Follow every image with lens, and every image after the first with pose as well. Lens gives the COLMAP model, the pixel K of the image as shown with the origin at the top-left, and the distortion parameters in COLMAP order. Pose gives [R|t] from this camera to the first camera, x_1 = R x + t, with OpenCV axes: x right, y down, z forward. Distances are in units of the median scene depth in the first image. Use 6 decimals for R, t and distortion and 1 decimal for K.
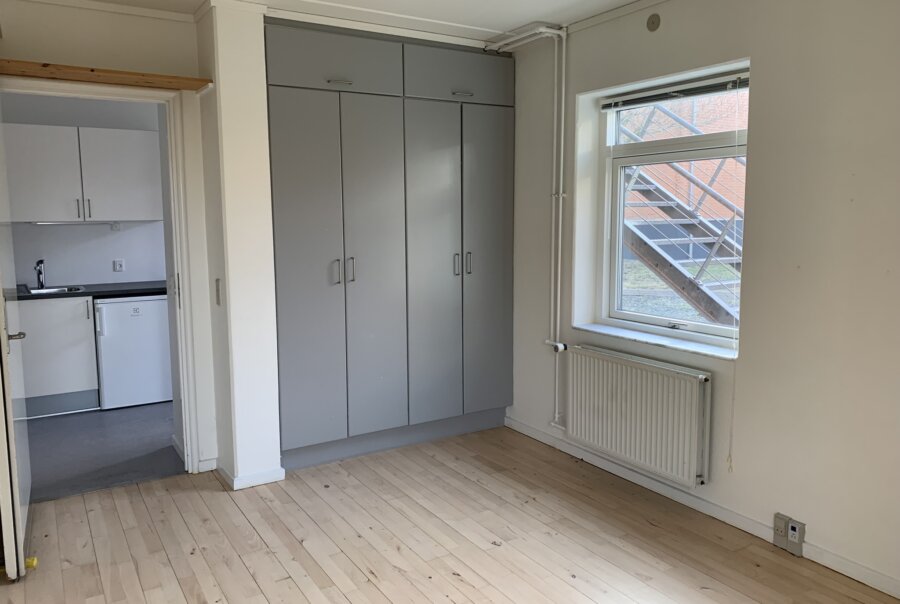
lens RADIAL K [[638.5, 0, 446.8], [0, 638.5, 287.5], [0, 0, 1]] dist [0.002069, -0.000849]
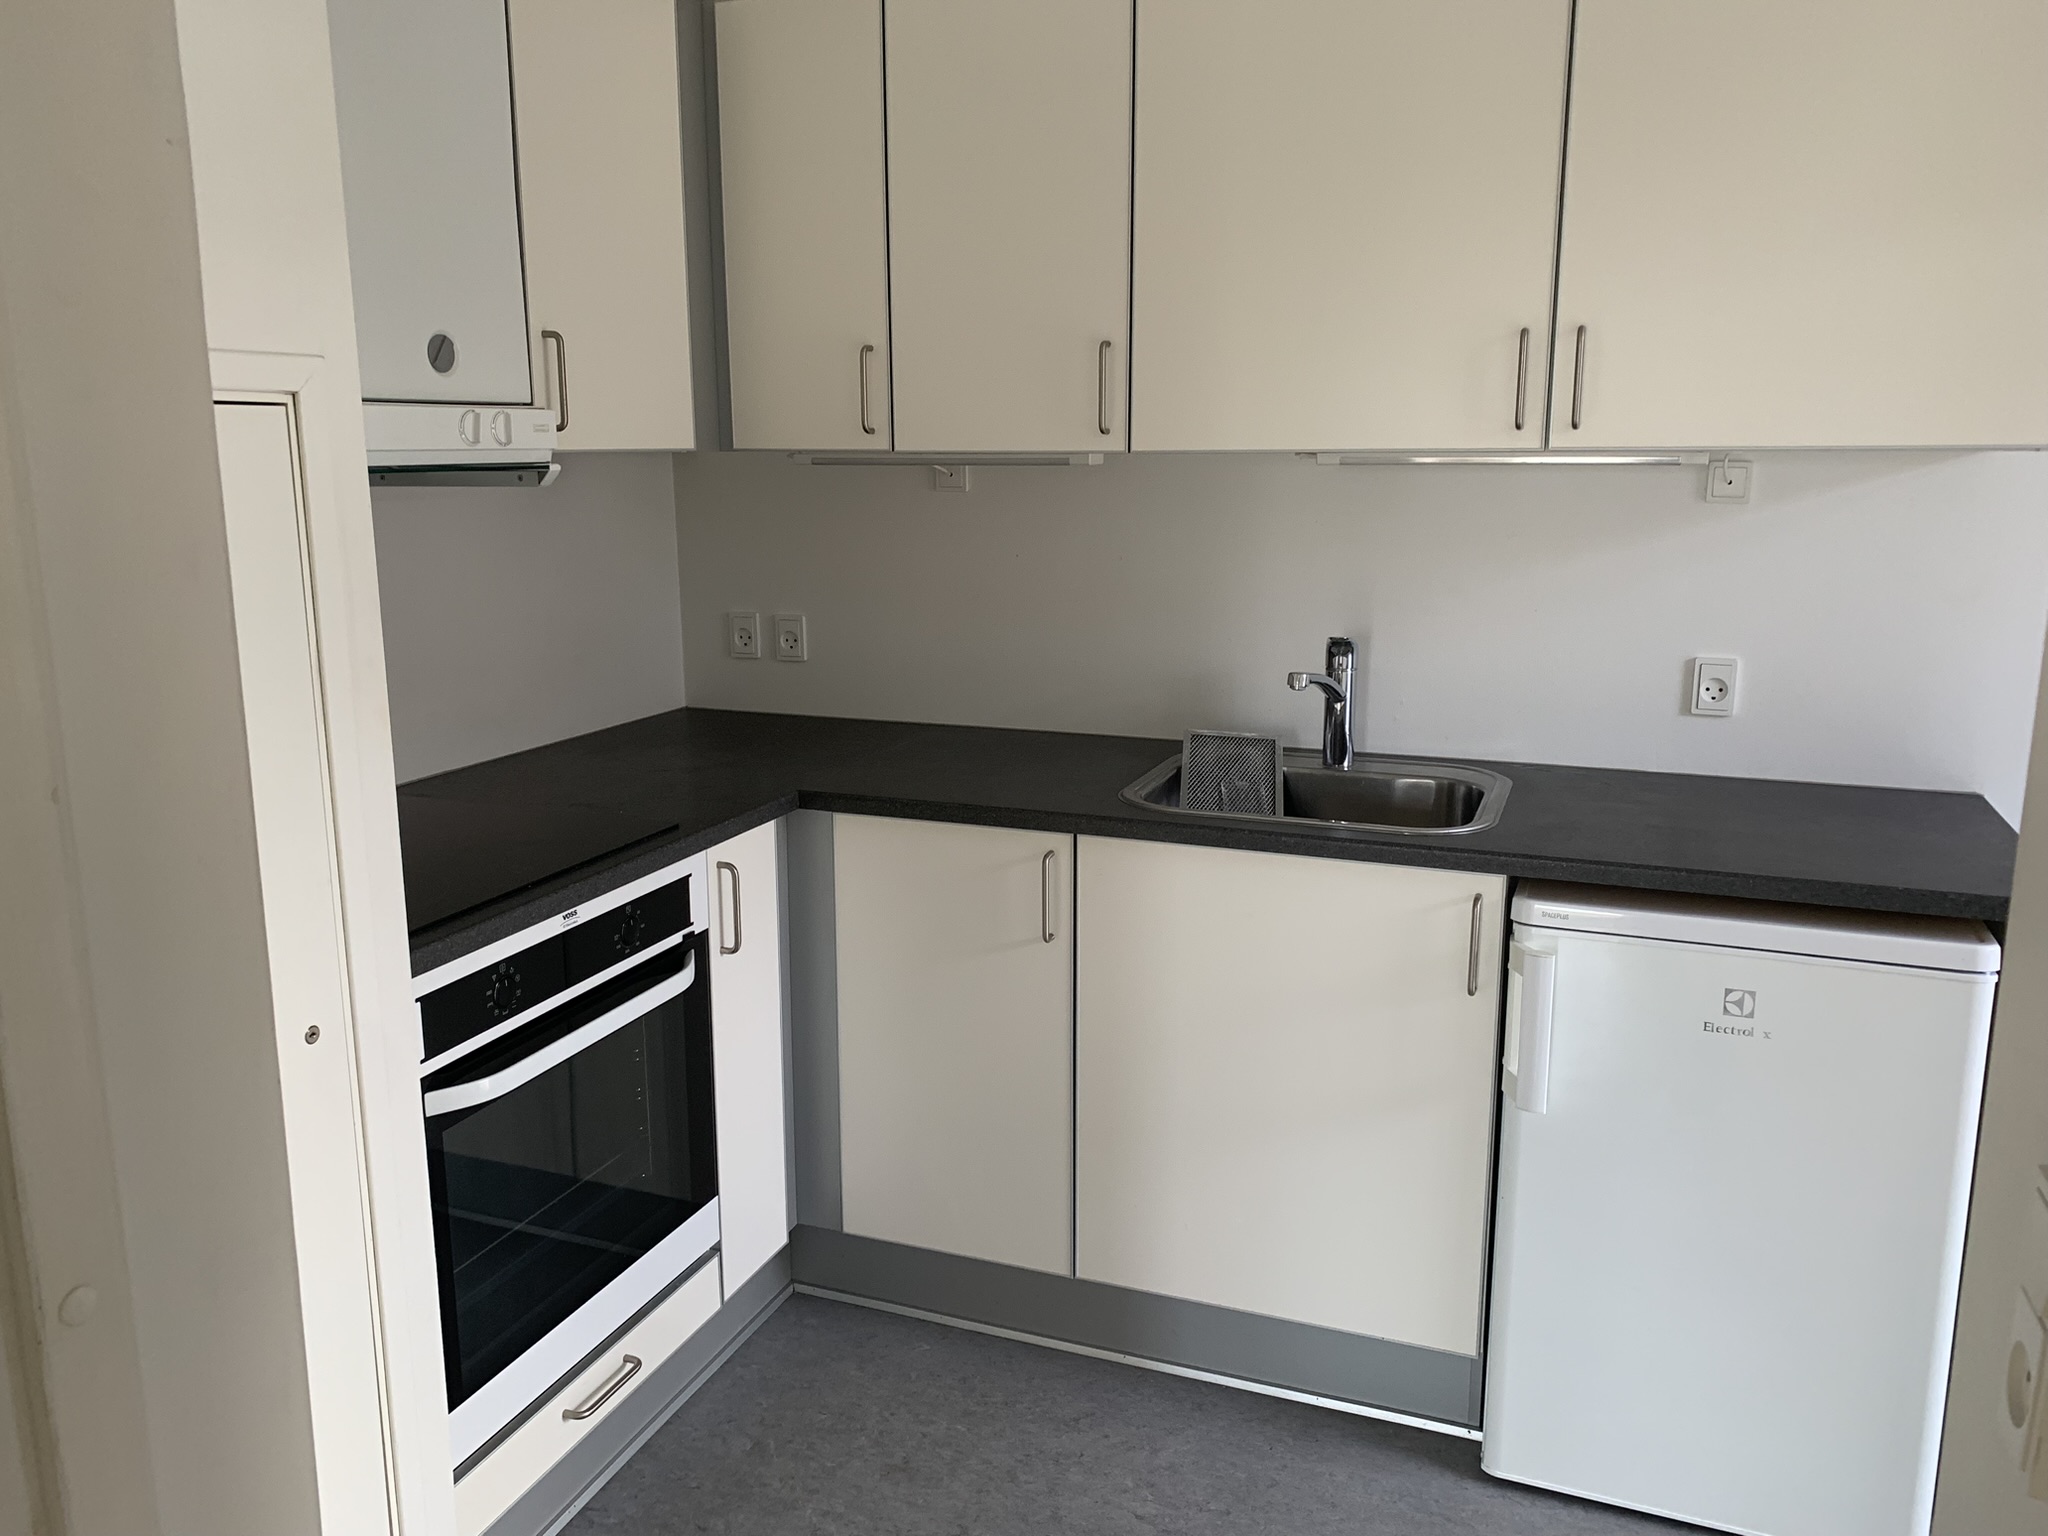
lens RADIAL K [[1529.9, 0, 1024.0], [0, 1529.9, 768.0], [0, 0, 1]] dist [0.055303, -0.034417]
pose [[0.576712, 0.173385, -0.798336, -0.284848], [-0.091821, 0.984784, 0.147547, -0.065620], [0.811771, -0.011788, 0.583857, 0.618583]]
